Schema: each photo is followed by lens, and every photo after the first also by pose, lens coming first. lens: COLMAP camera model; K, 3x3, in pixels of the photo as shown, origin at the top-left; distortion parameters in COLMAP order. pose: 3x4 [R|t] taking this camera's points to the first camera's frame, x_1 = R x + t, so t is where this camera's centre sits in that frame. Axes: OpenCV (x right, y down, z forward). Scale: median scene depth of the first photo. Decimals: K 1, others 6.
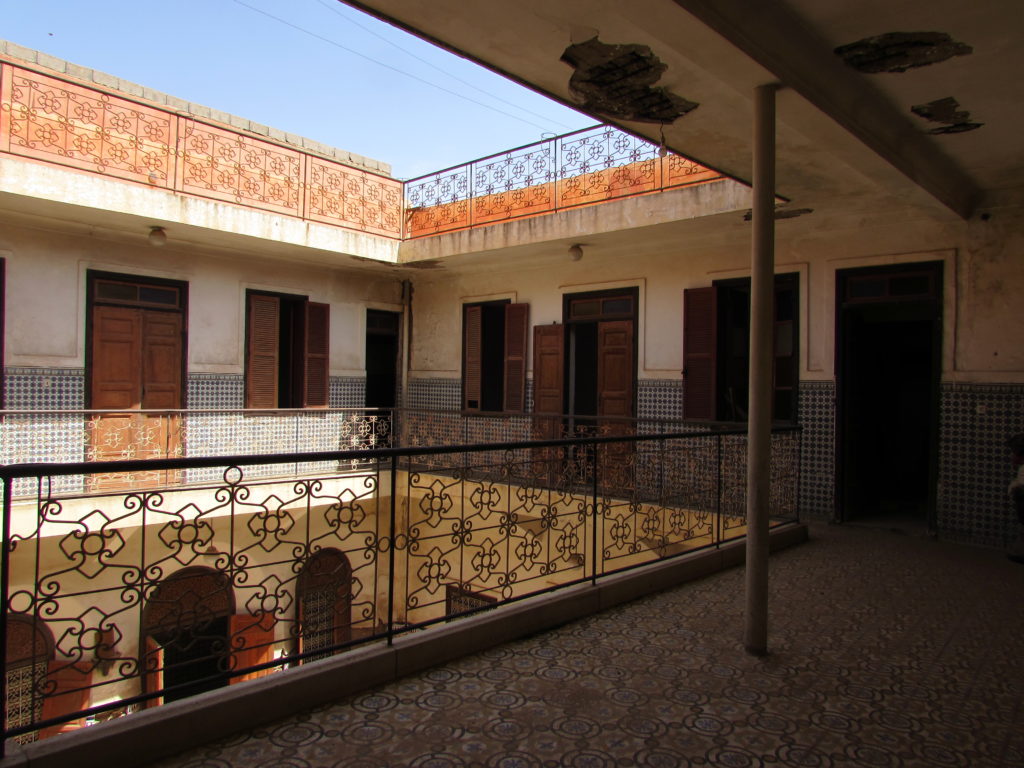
lens RADIAL K [[717.6, 0, 512.0], [0, 717.6, 384.0], [0, 0, 1]] dist [-0.051830, 0.030233]
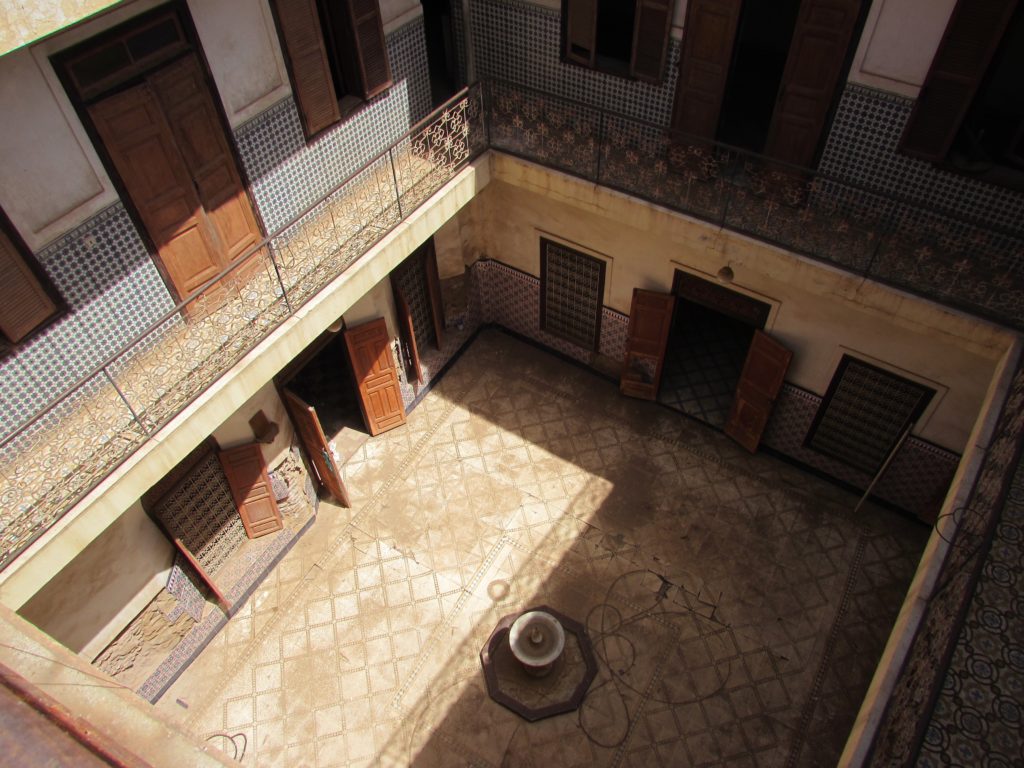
lens RADIAL K [[717.6, 0, 512.0], [0, 717.6, 384.0], [0, 0, 1]] dist [-0.051830, 0.030233]
pose [[0.988826, -0.136749, 0.059346, -0.256544], [0.044353, 0.649961, 0.758672, -0.370708], [-0.142320, -0.747563, 0.648764, 0.315370]]
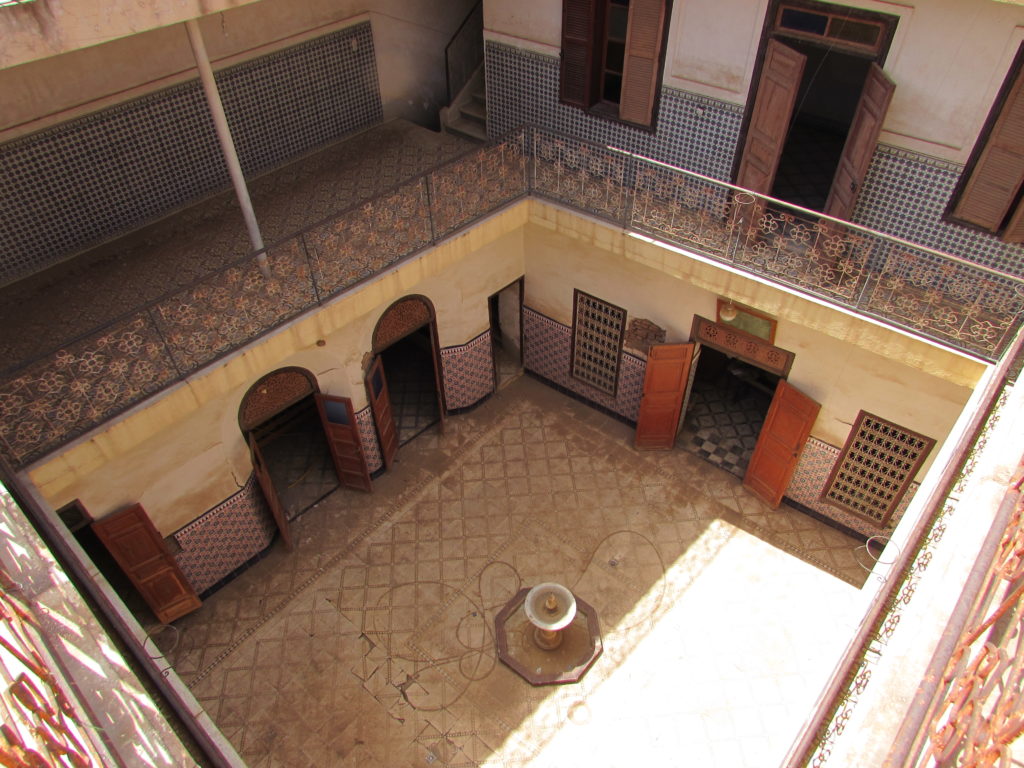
lens RADIAL K [[717.6, 0, 512.0], [0, 717.6, 384.0], [0, 0, 1]] dist [-0.051830, 0.030233]
pose [[-0.999937, -0.011086, 0.001985, -0.162096], [-0.006550, 0.715839, 0.698234, -0.364547], [-0.009161, 0.698177, -0.715867, 1.125264]]
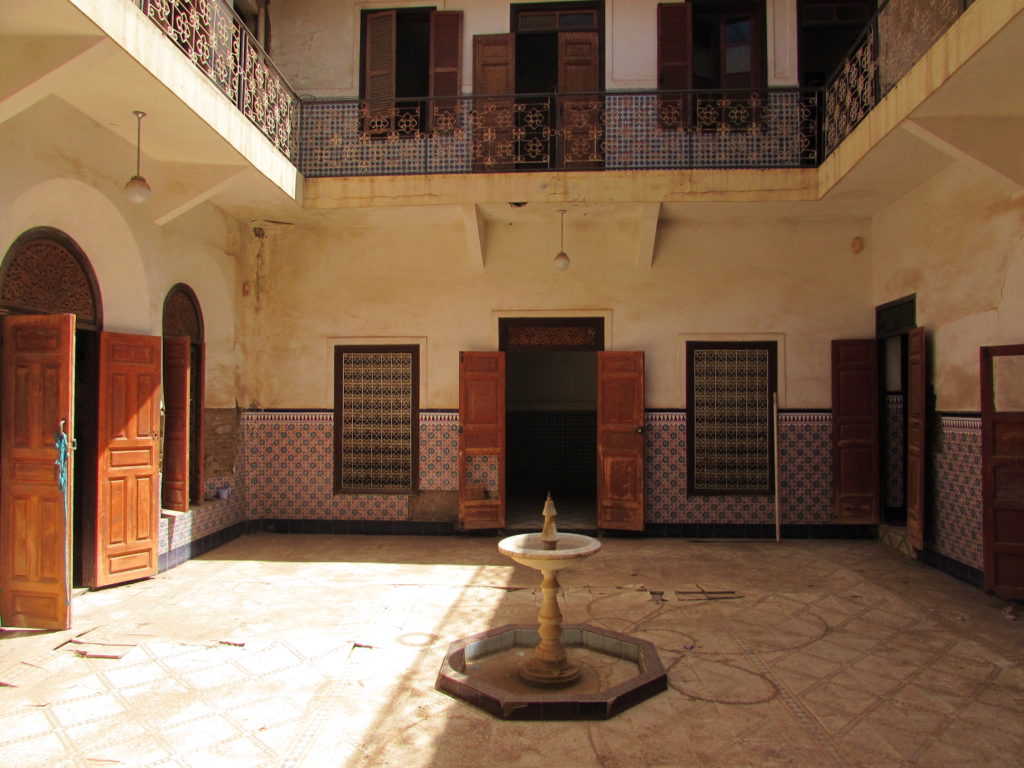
lens RADIAL K [[717.6, 0, 512.0], [0, 717.6, 384.0], [0, 0, 1]] dist [-0.051830, 0.030233]
pose [[0.787162, 0.000552, 0.616746, -0.531998], [0.006242, 0.999941, -0.008861, 0.405894], [-0.616715, 0.010825, 0.787112, 0.287757]]
